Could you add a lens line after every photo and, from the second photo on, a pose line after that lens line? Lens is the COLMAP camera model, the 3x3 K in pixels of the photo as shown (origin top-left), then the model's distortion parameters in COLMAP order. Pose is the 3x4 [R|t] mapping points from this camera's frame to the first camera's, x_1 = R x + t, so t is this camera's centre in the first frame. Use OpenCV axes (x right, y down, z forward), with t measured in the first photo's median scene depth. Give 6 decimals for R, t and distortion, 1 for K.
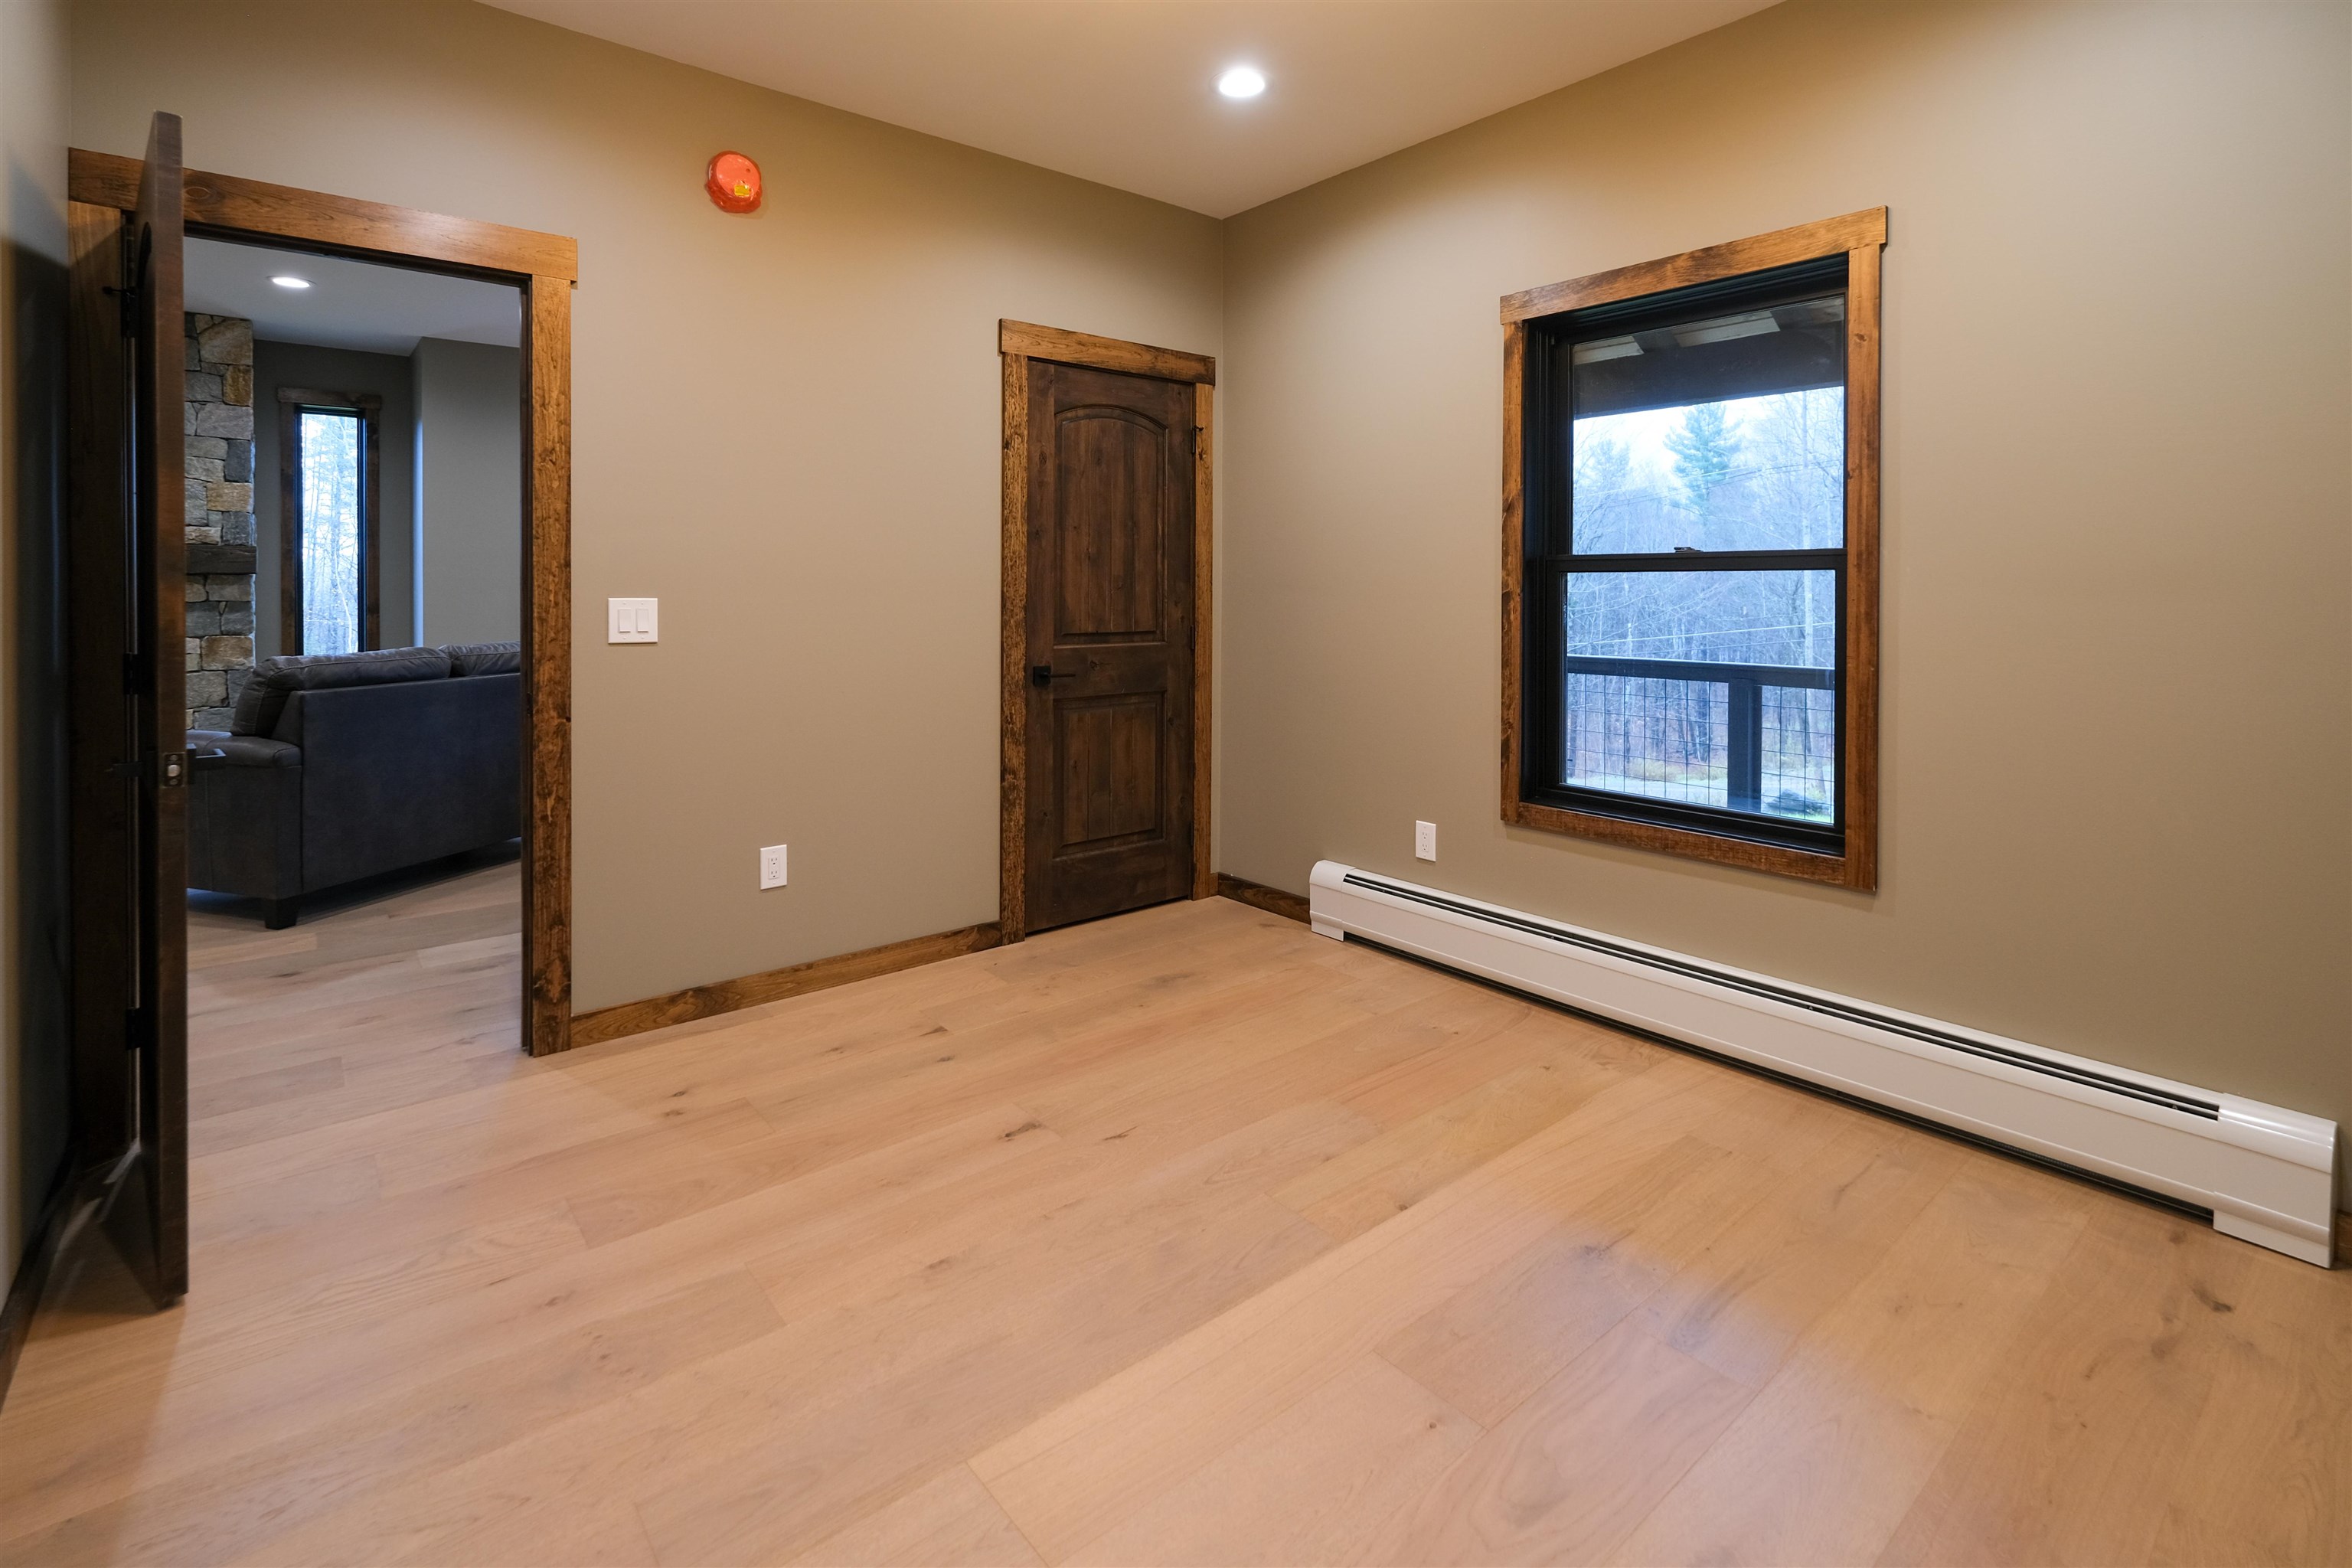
lens RADIAL K [[1072.0, 0, 1150.0], [0, 1072.0, 595.3], [0, 0, 1]] dist [0.001211, -0.004240]
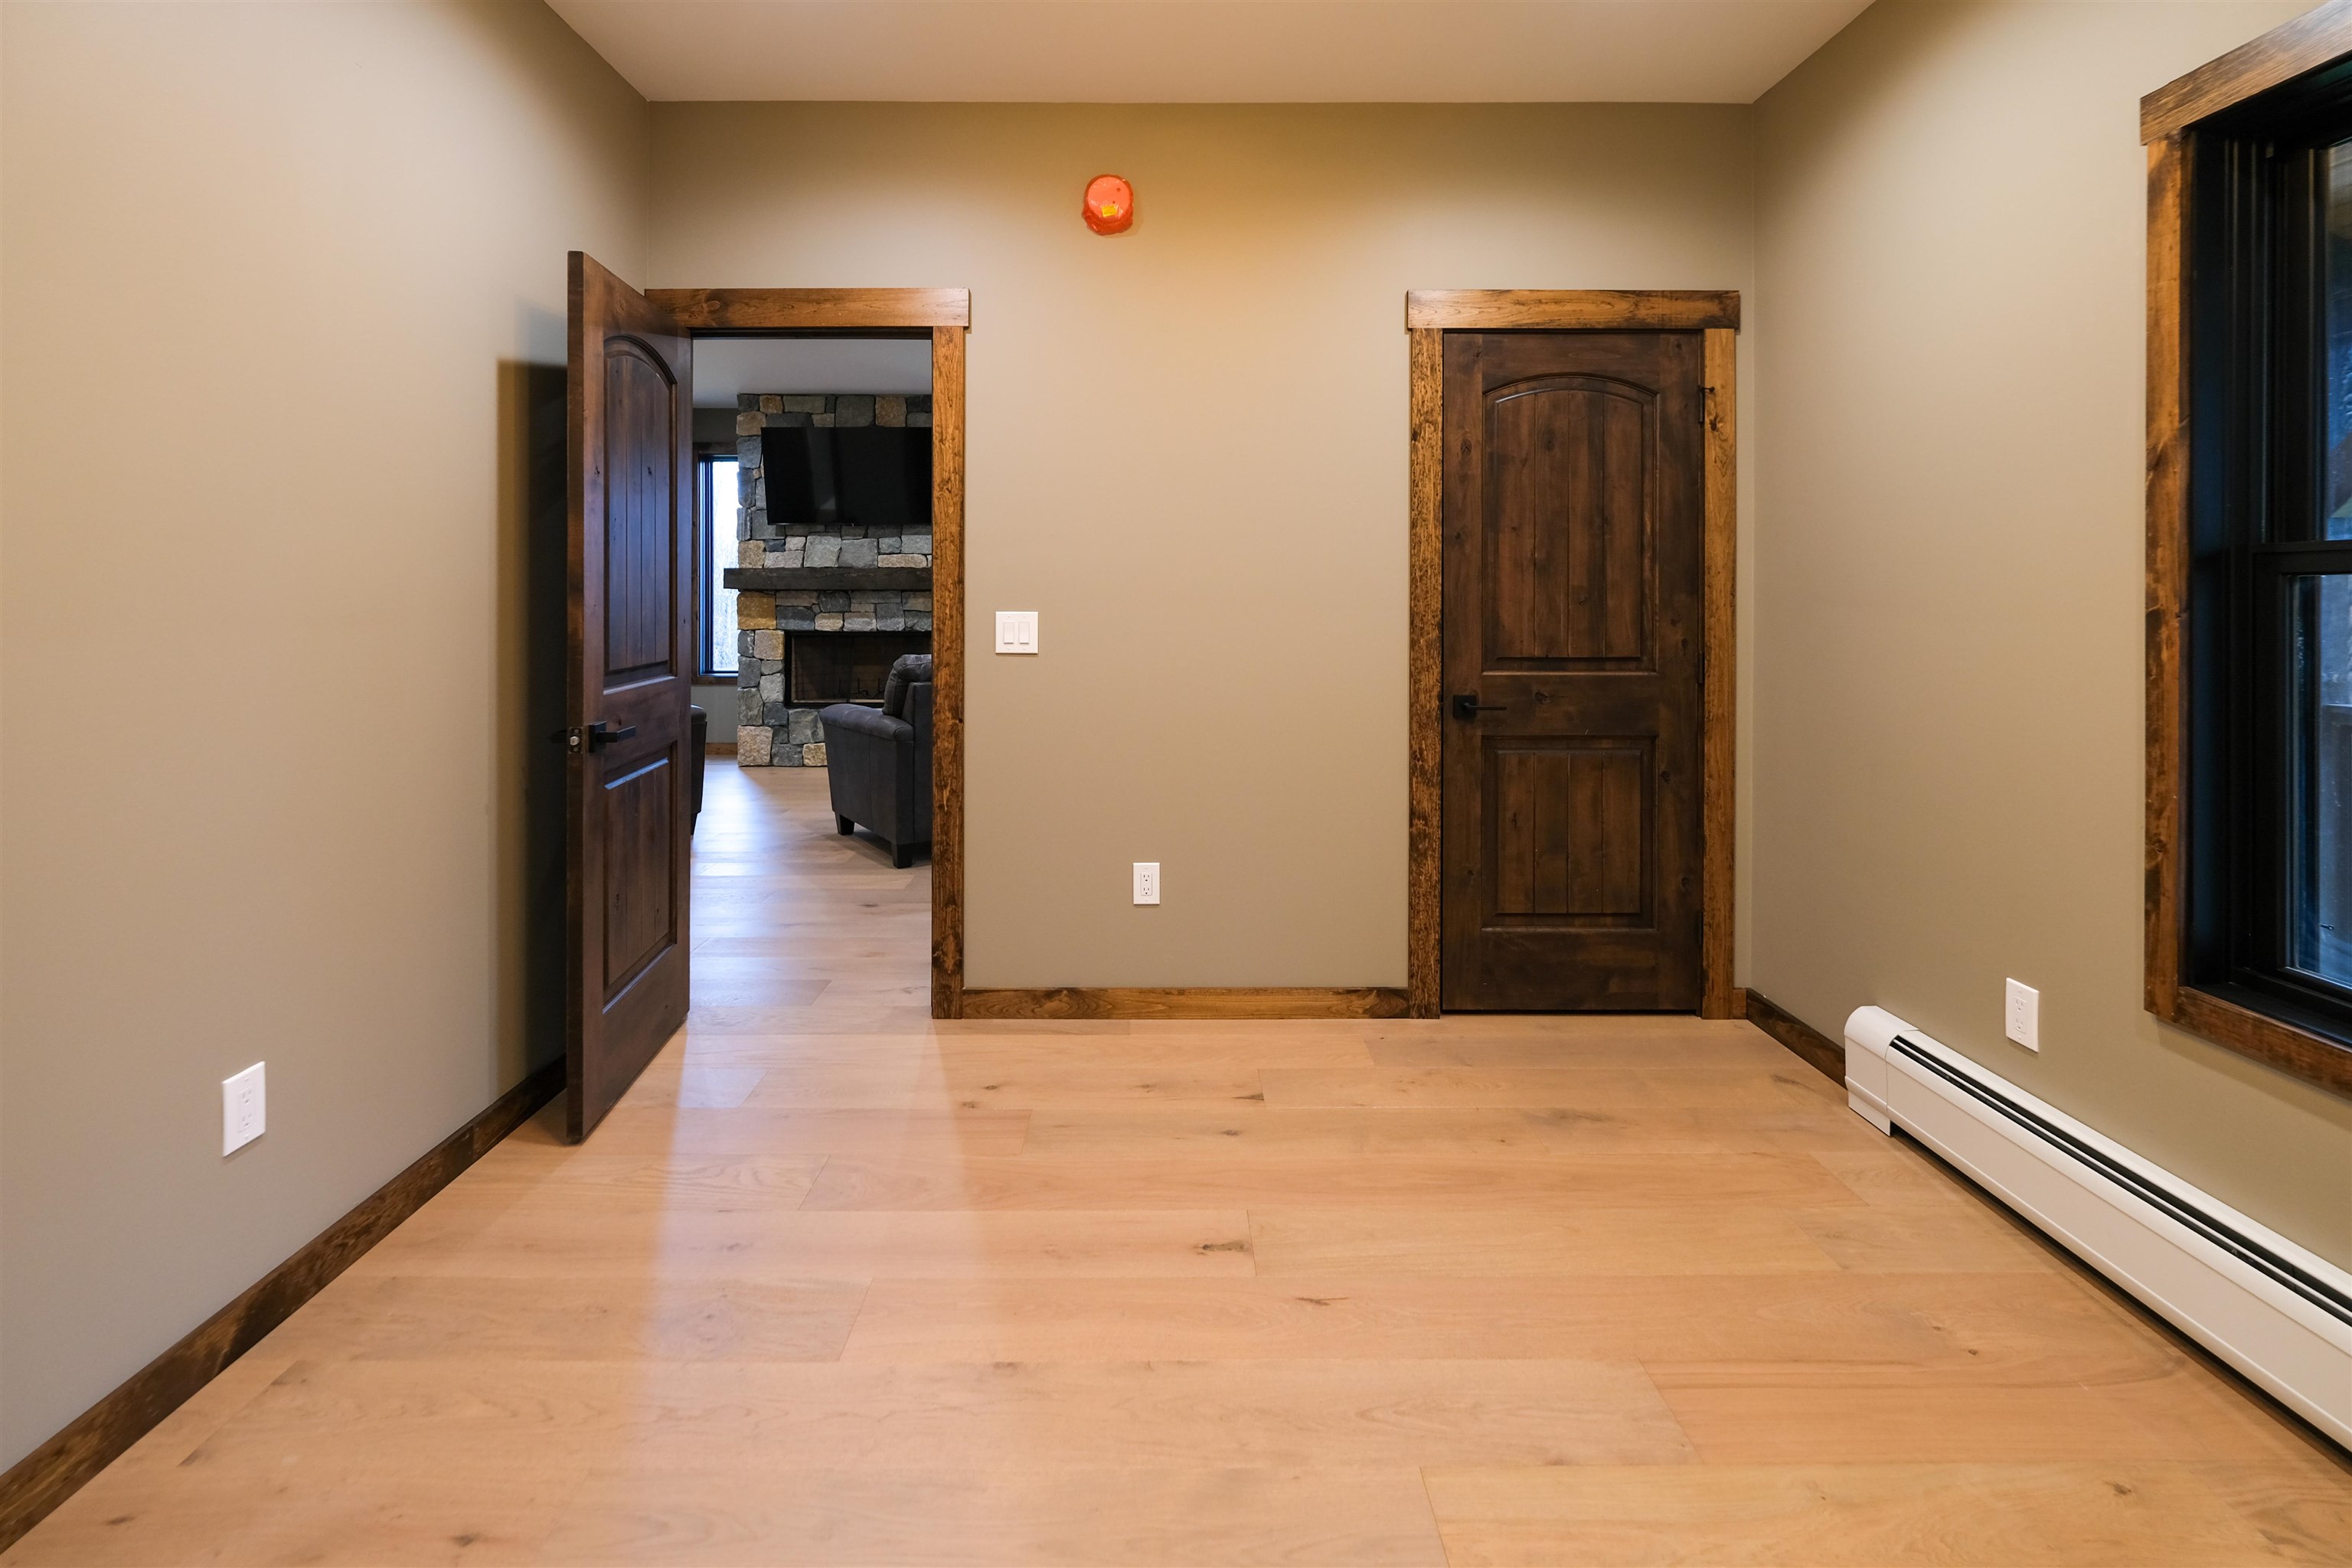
lens RADIAL K [[1072.0, 0, 1150.0], [0, 1072.0, 595.3], [0, 0, 1]] dist [0.001211, -0.004240]
pose [[0.781512, -0.002956, -0.623883, 0.269427], [-0.002971, 0.999960, -0.008460, -0.004853], [0.623883, 0.008465, 0.781472, 0.222879]]
